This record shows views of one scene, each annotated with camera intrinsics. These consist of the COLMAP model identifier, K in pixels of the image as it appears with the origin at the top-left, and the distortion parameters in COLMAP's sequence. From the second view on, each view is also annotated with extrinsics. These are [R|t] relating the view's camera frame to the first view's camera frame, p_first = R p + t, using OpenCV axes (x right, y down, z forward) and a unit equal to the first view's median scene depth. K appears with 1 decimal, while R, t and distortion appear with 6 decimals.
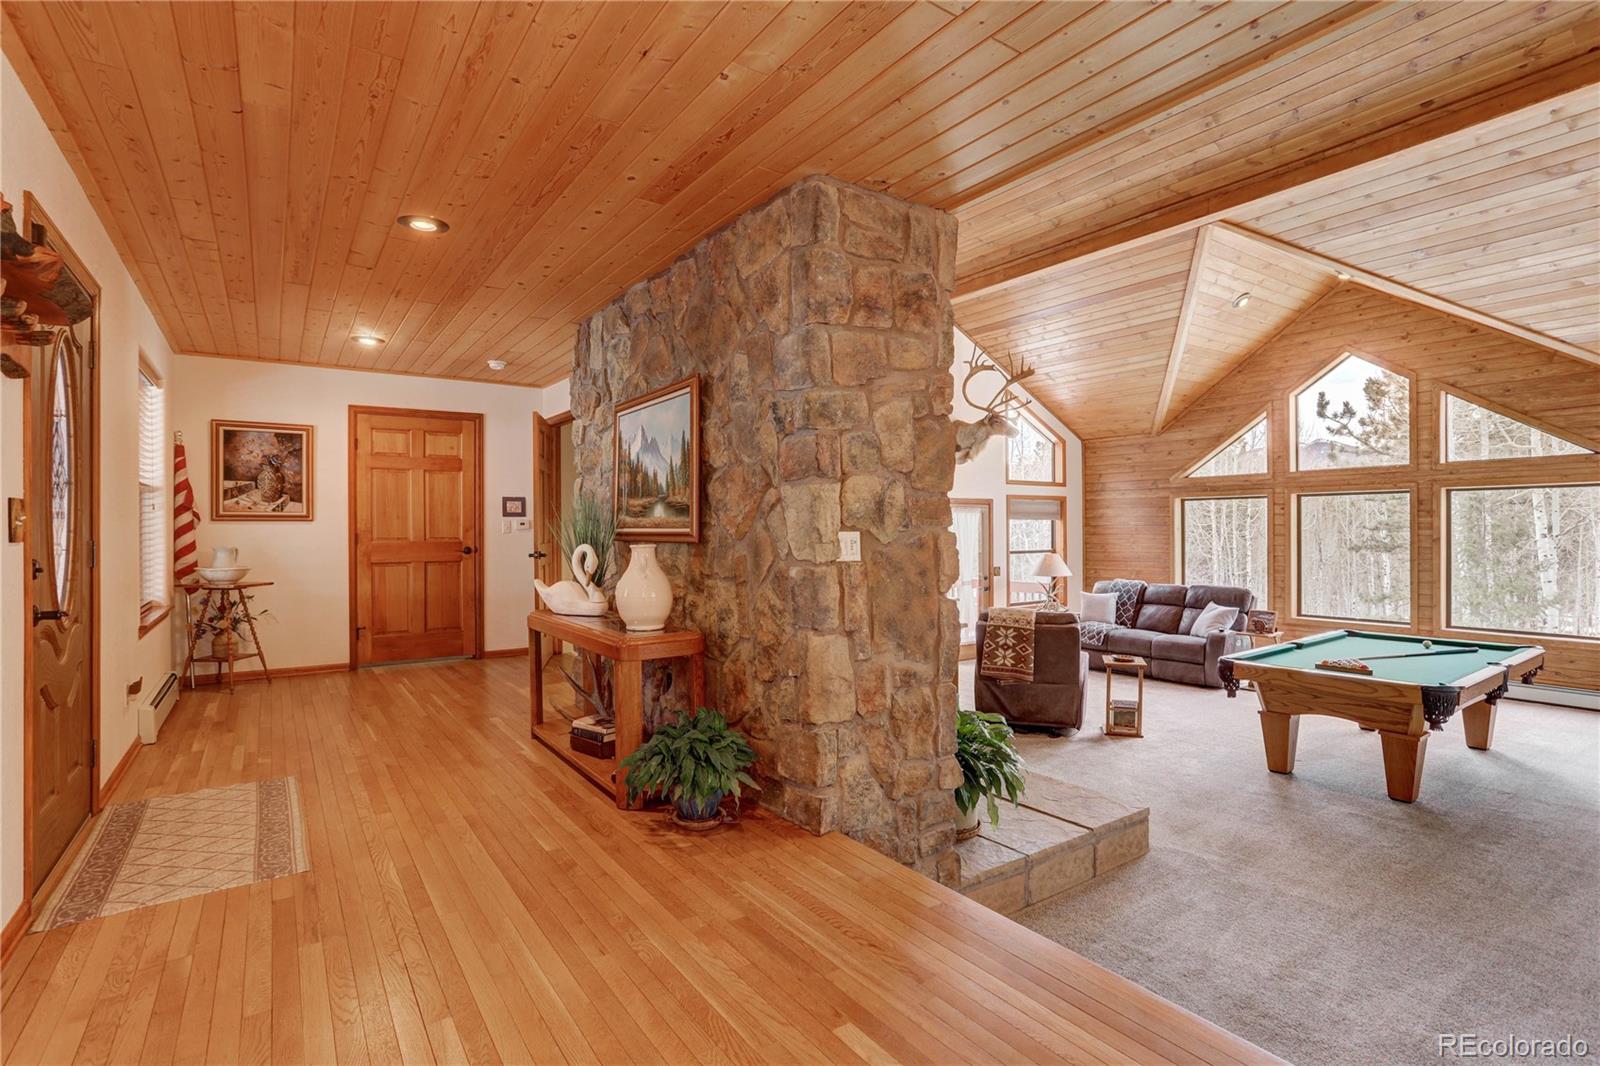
lens RADIAL K [[773.6, 0, 813.1], [0, 773.6, 529.2], [0, 0, 1]] dist [-0.049274, 0.026020]
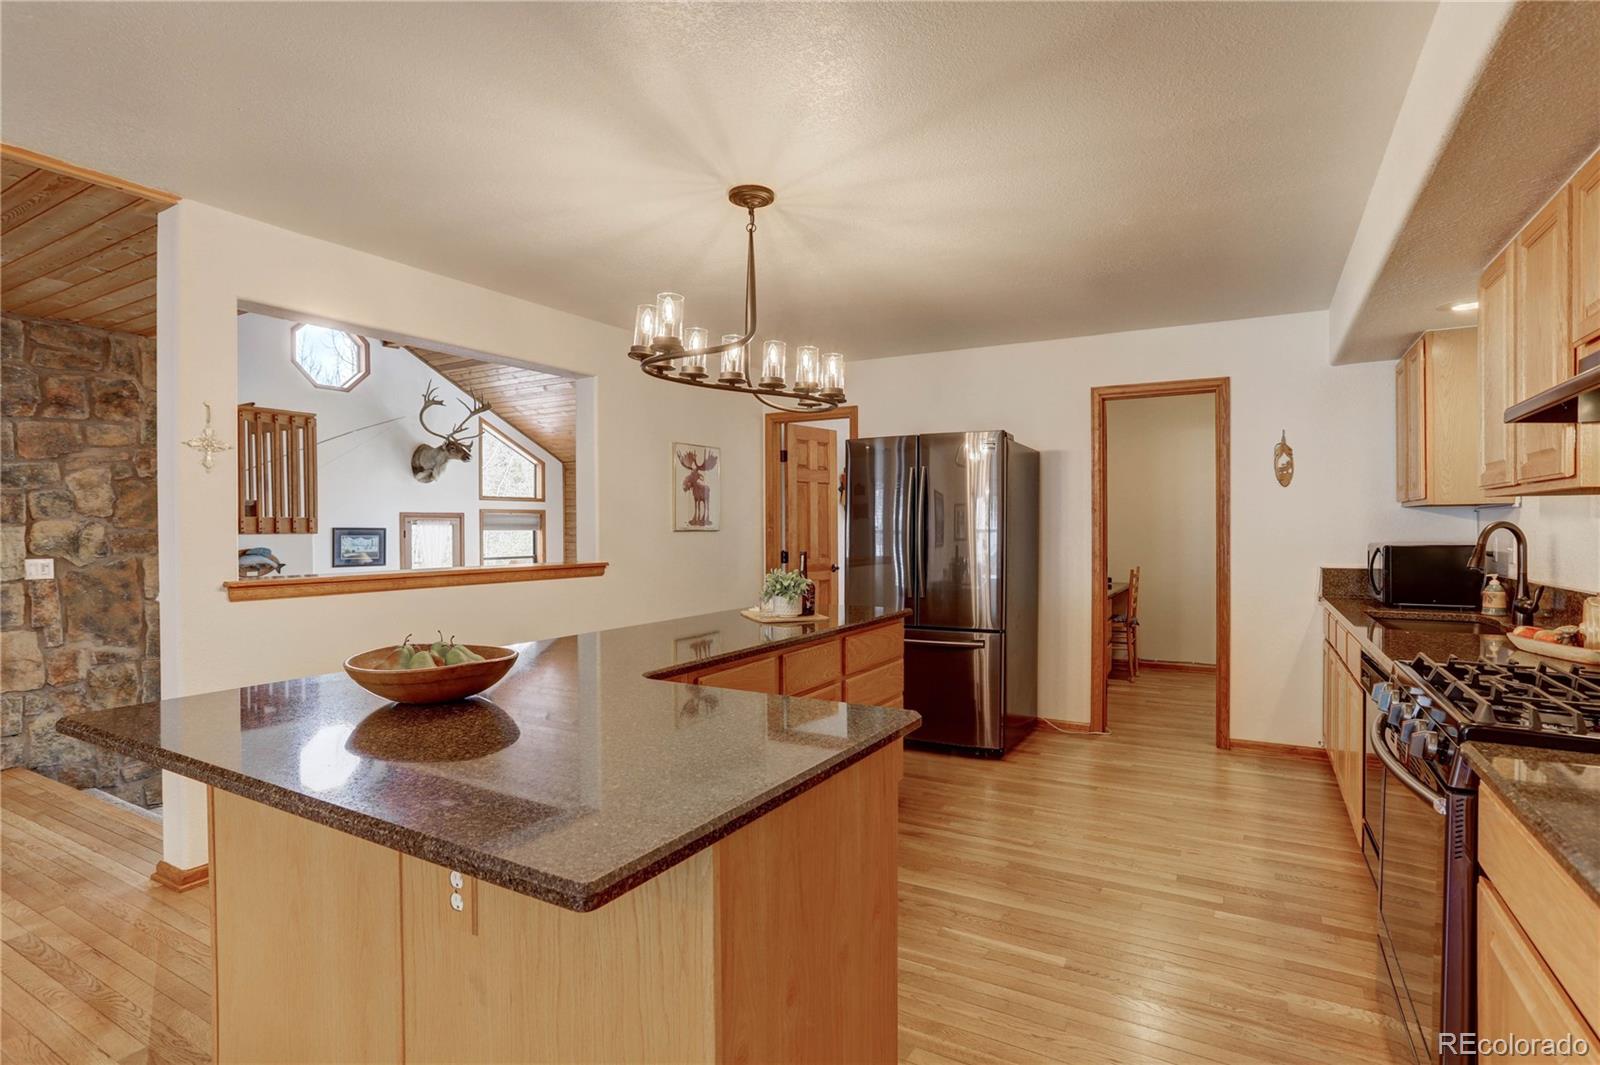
lens RADIAL K [[773.6, 0, 825.5], [0, 773.6, 532.2], [0, 0, 1]] dist [-0.049274, 0.026020]
pose [[0.897146, 0.001128, 0.441733, 0.352843], [-0.002999, 0.999989, 0.003538, -0.026868], [-0.441724, -0.004499, 0.897140, -0.437399]]
